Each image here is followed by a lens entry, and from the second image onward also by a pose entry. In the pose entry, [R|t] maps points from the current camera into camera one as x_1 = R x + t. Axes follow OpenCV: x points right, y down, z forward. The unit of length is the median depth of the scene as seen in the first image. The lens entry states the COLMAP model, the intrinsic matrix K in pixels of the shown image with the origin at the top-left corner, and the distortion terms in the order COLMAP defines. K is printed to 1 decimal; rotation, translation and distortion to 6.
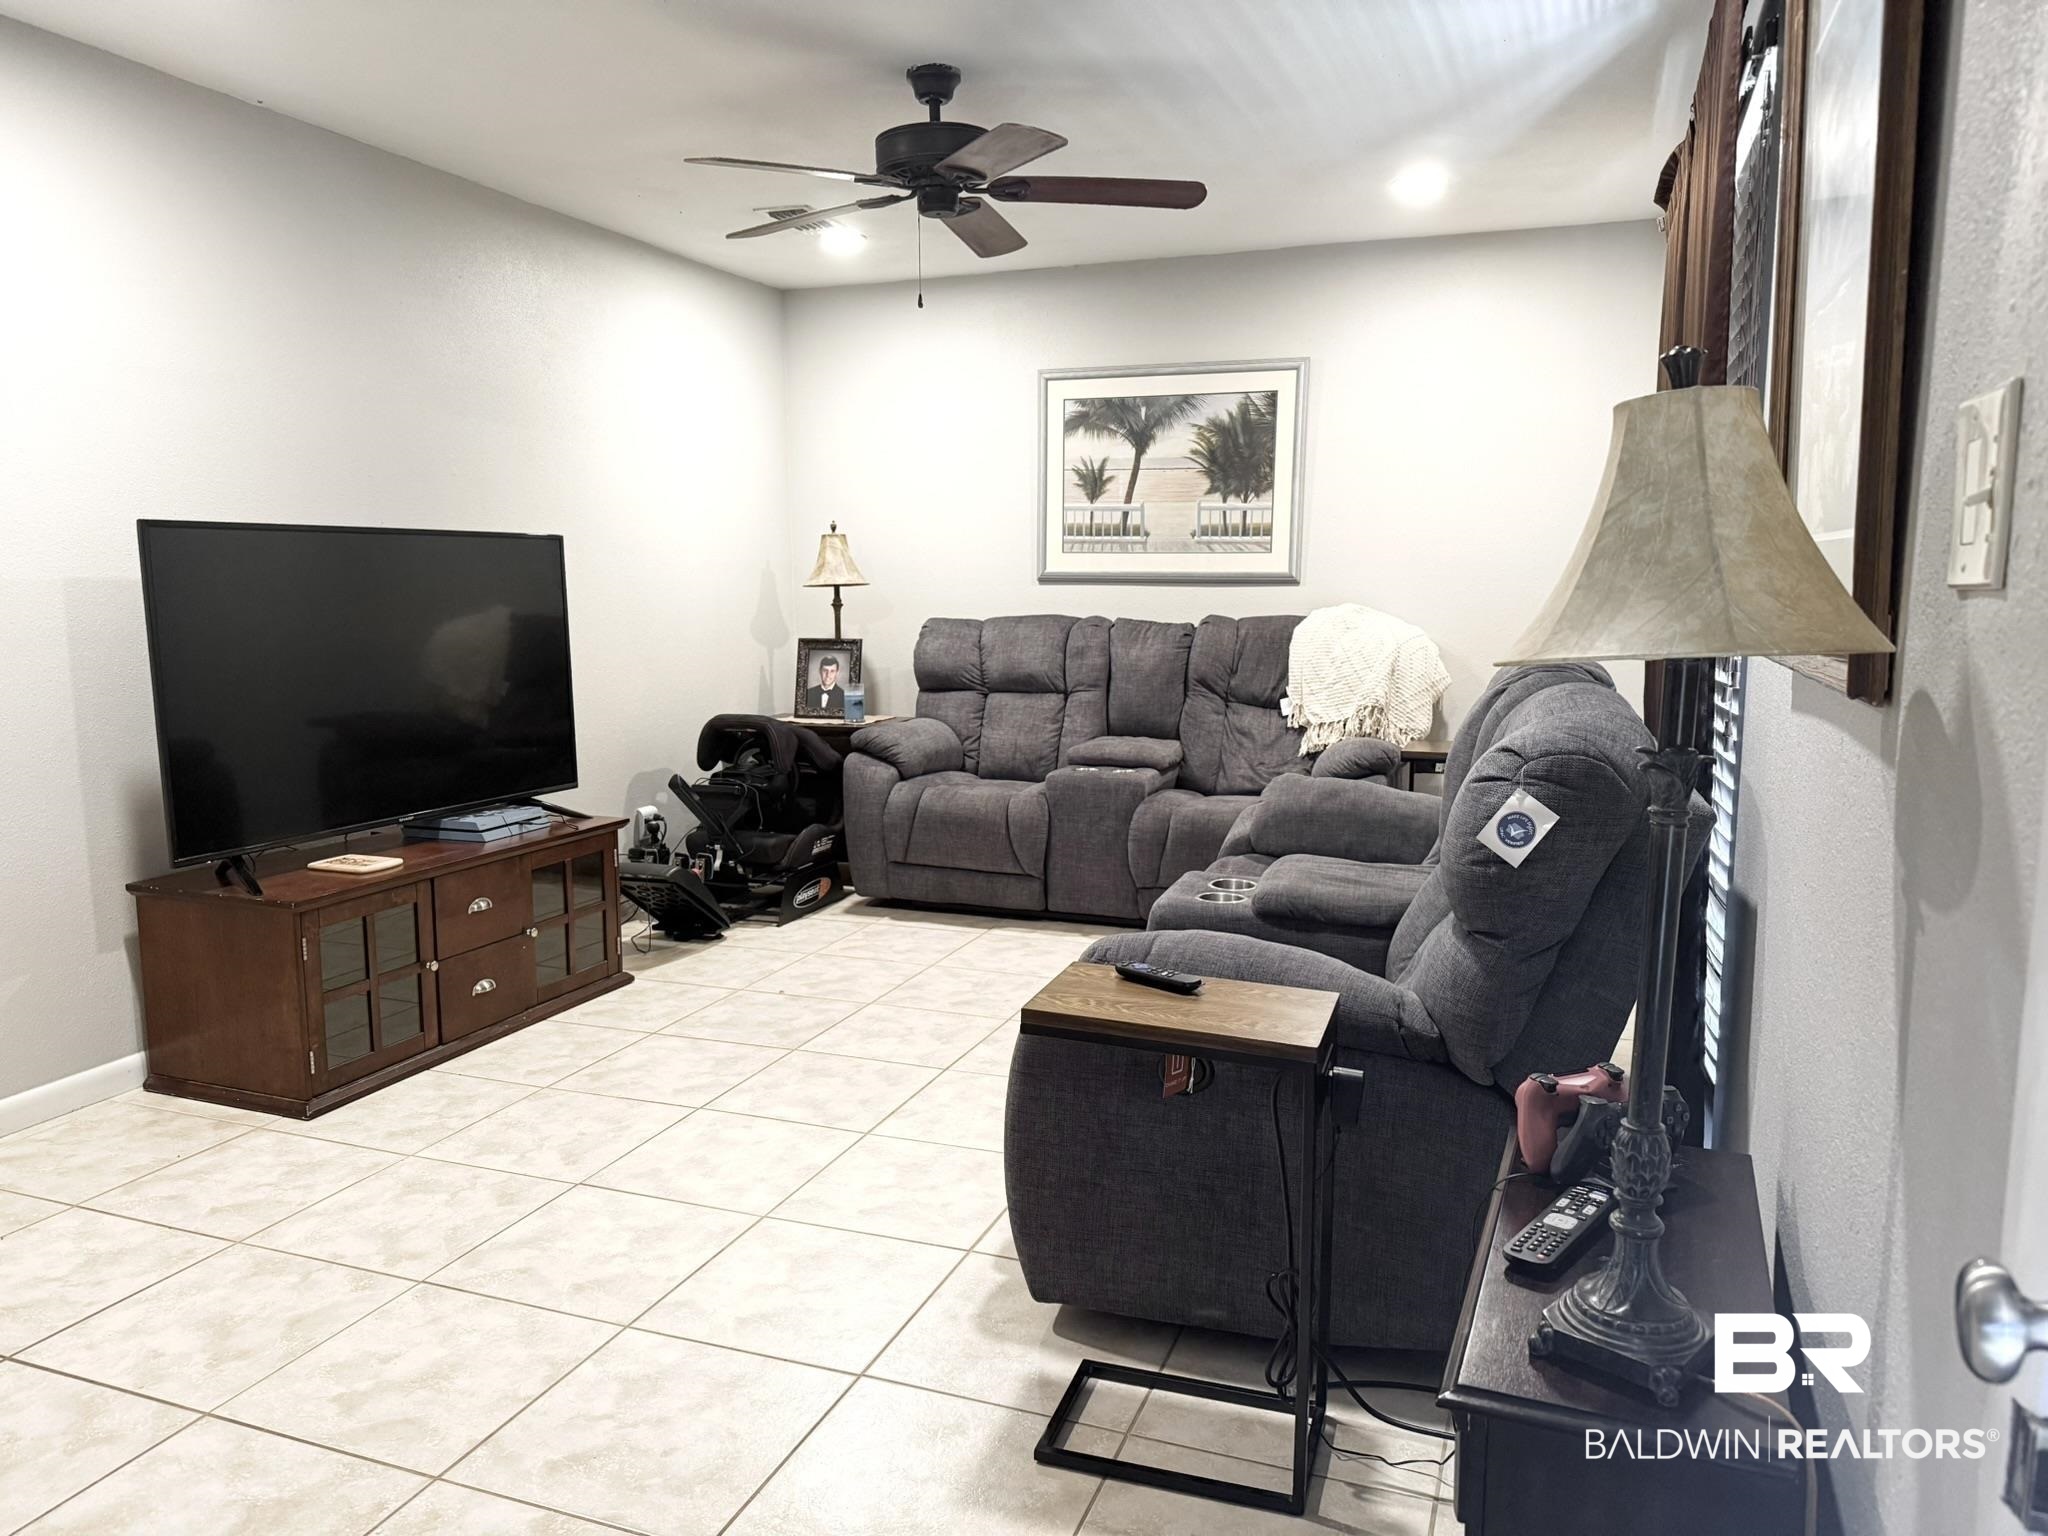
lens RADIAL K [[1455.0, 0, 1058.3], [0, 1455.0, 774.7], [0, 0, 1]] dist [0.042404, -0.038195]
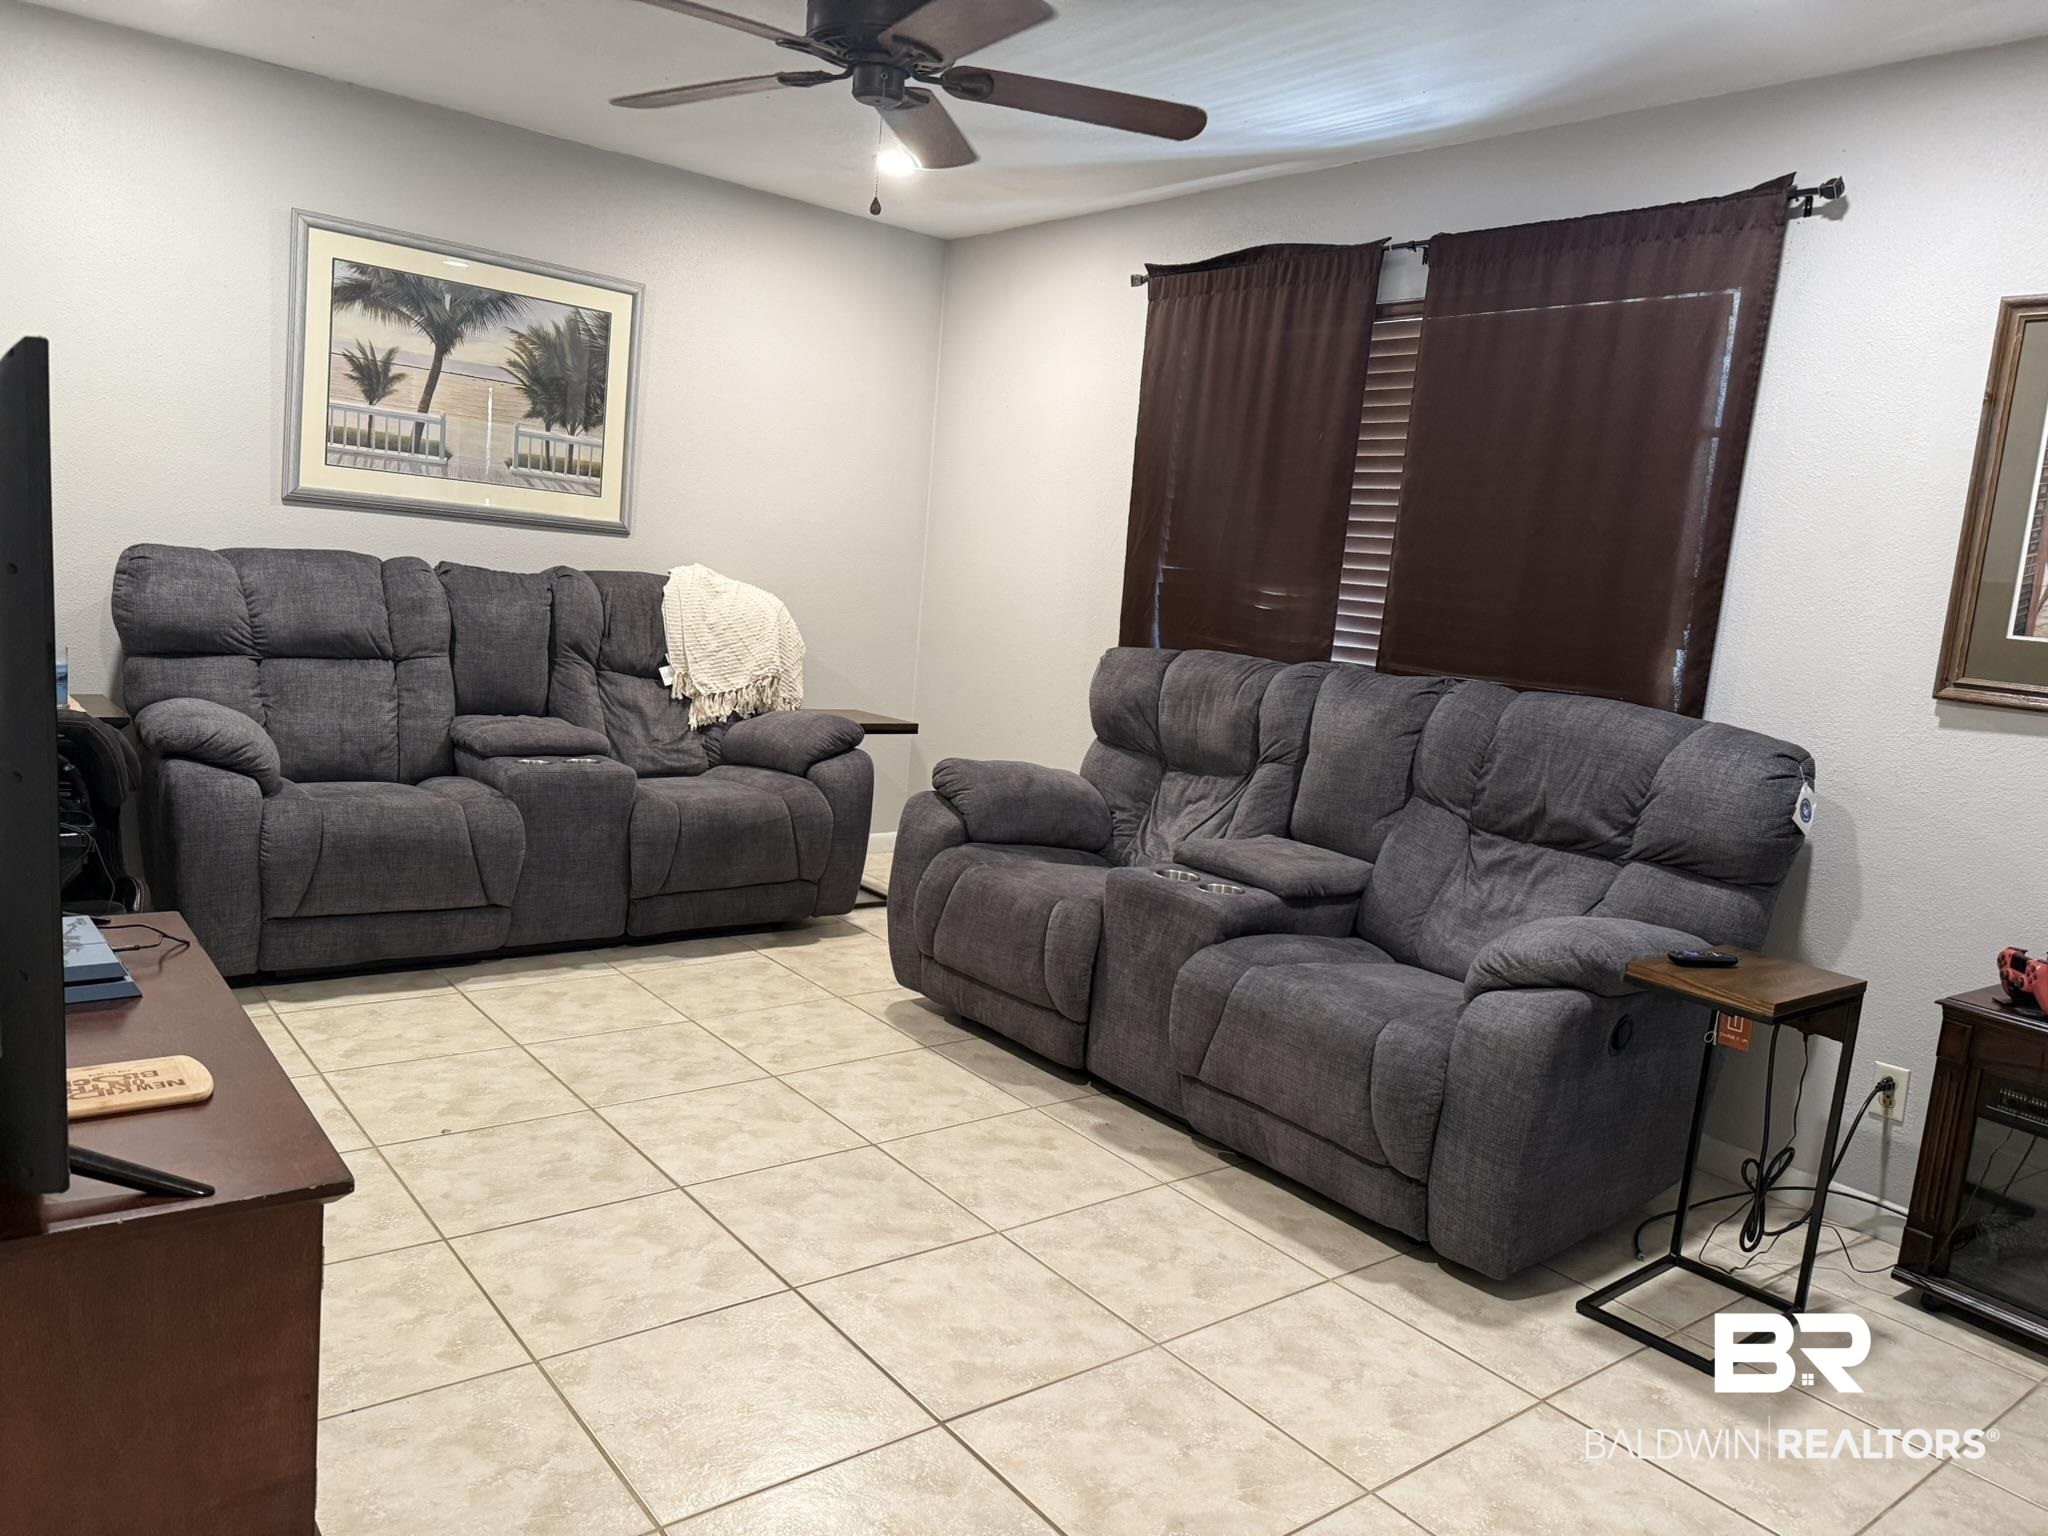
lens RADIAL K [[1455.0, 0, 1088.5], [0, 1455.0, 715.5], [0, 0, 1]] dist [0.042404, -0.038195]
pose [[0.498428, -0.039506, 0.866031, -0.476146], [0.023006, 0.999212, 0.032341, -0.043608], [-0.866626, 0.003805, 0.498944, 0.314126]]
